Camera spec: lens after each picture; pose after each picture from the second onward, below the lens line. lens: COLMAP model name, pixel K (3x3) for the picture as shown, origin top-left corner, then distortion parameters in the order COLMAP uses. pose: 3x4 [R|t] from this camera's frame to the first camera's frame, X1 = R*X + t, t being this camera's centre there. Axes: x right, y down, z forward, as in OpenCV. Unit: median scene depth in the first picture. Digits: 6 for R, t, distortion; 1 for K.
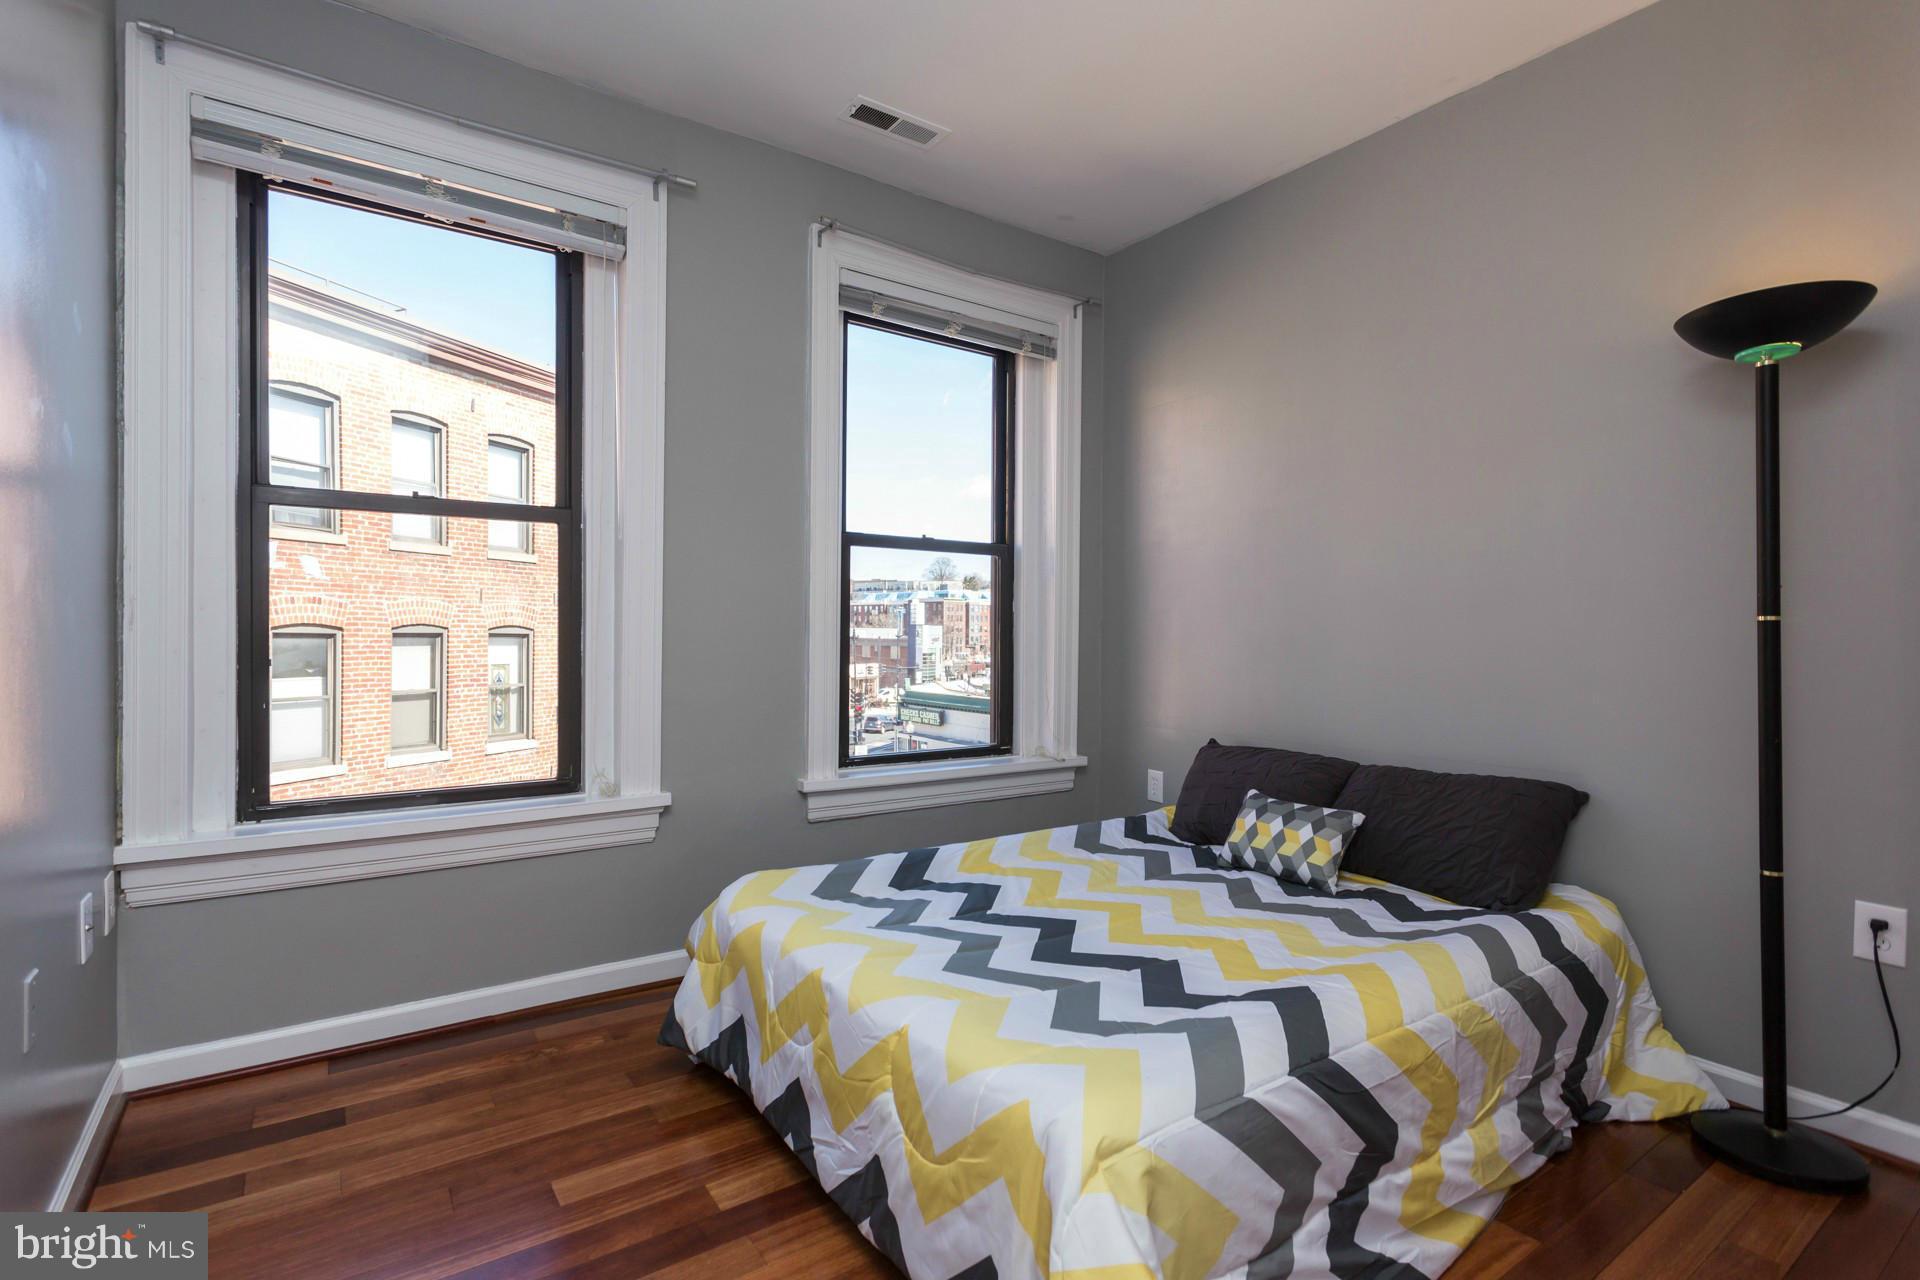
lens RADIAL K [[920.0, 0, 1009.2], [0, 920.0, 645.3], [0, 0, 1]] dist [0.004004, 0.001001]
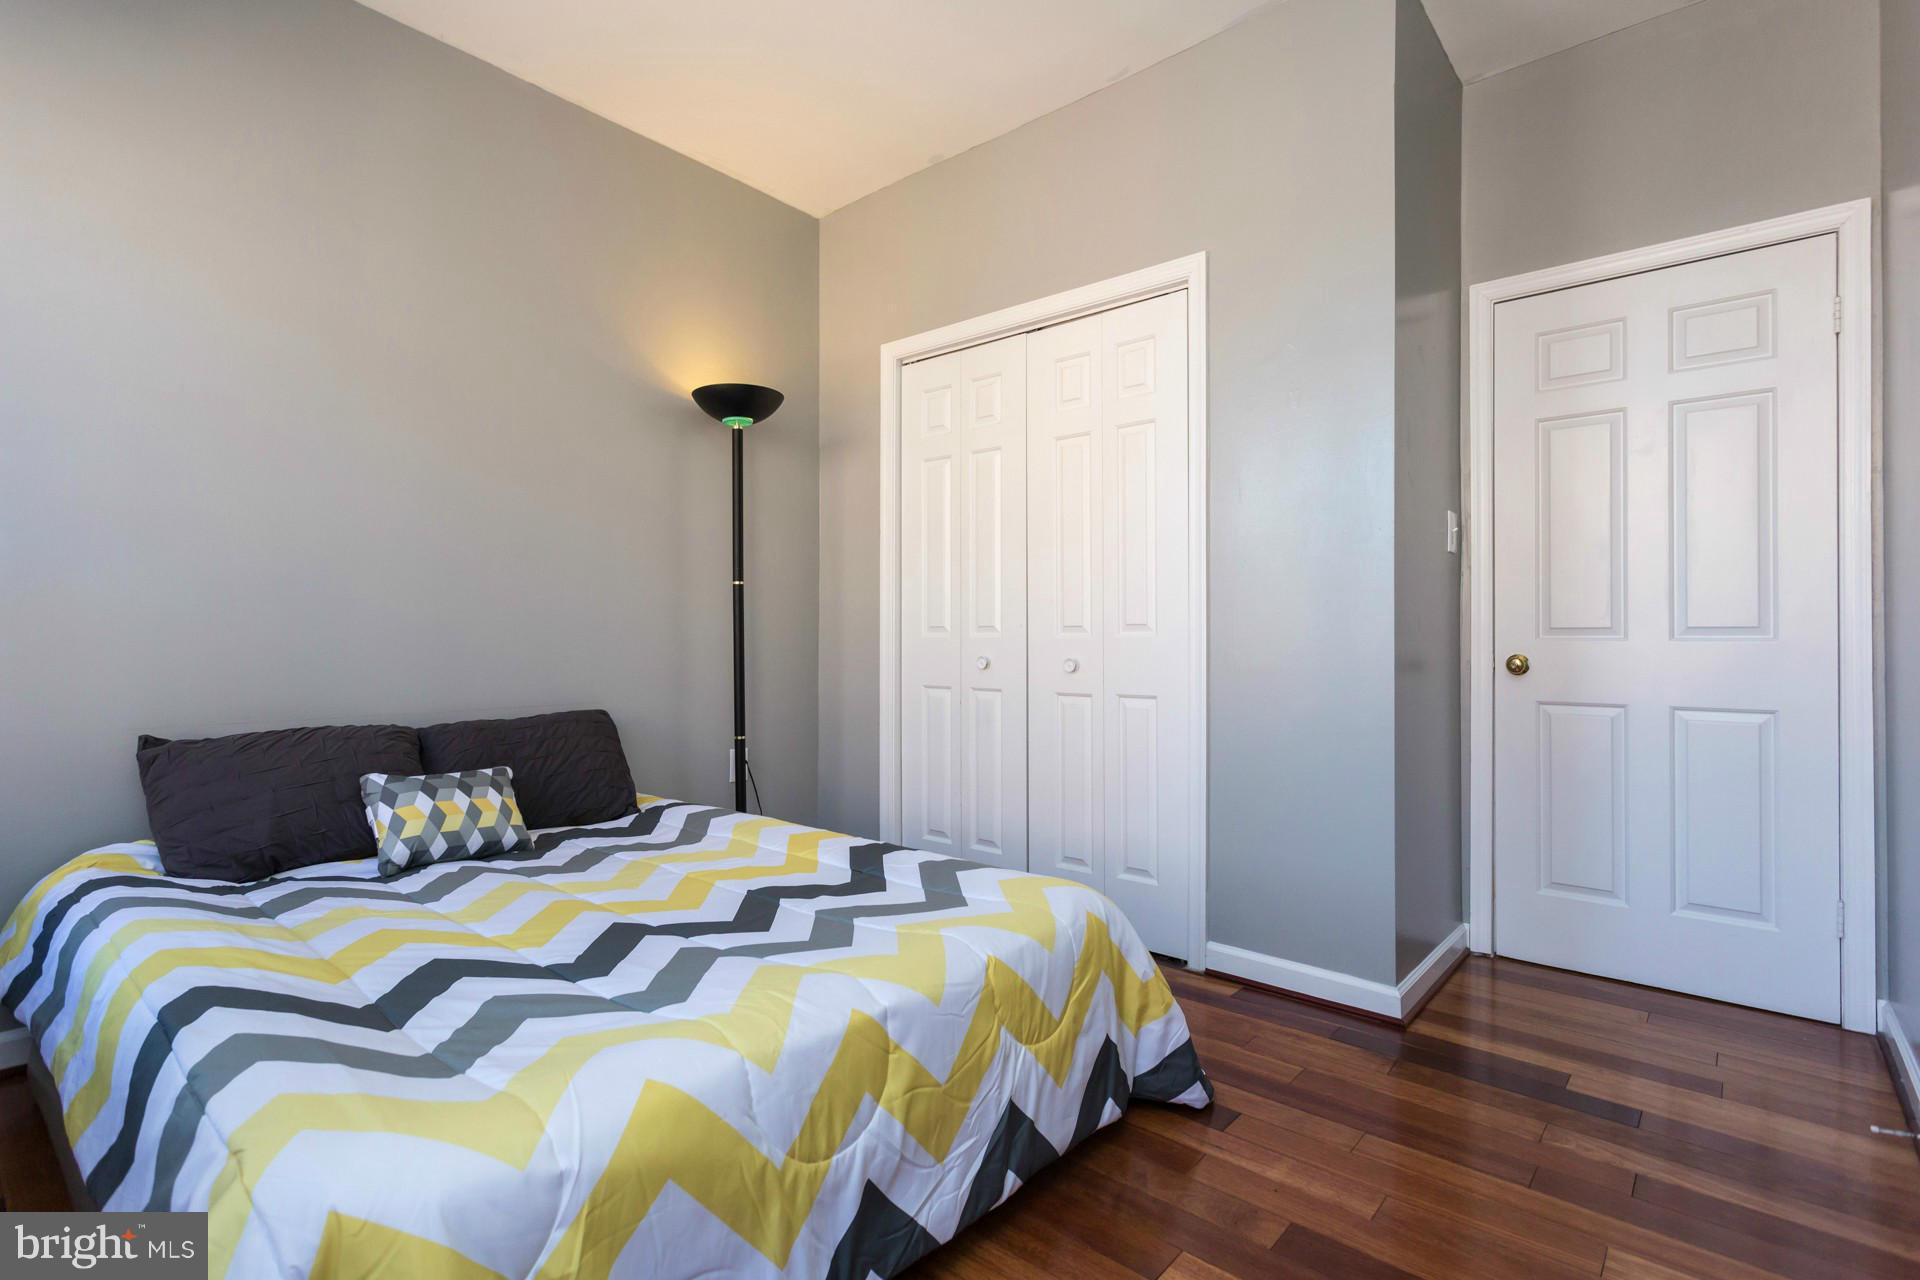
lens RADIAL K [[869.9, 0, 960.7], [0, 869.9, 631.3], [0, 0, 1]] dist [0.002977, 0.001025]
pose [[-0.235584, 0.002495, 0.971851, -0.741084], [-0.005092, 0.999980, -0.003802, 0.058382], [-0.971841, -0.005845, -0.235567, 0.937313]]
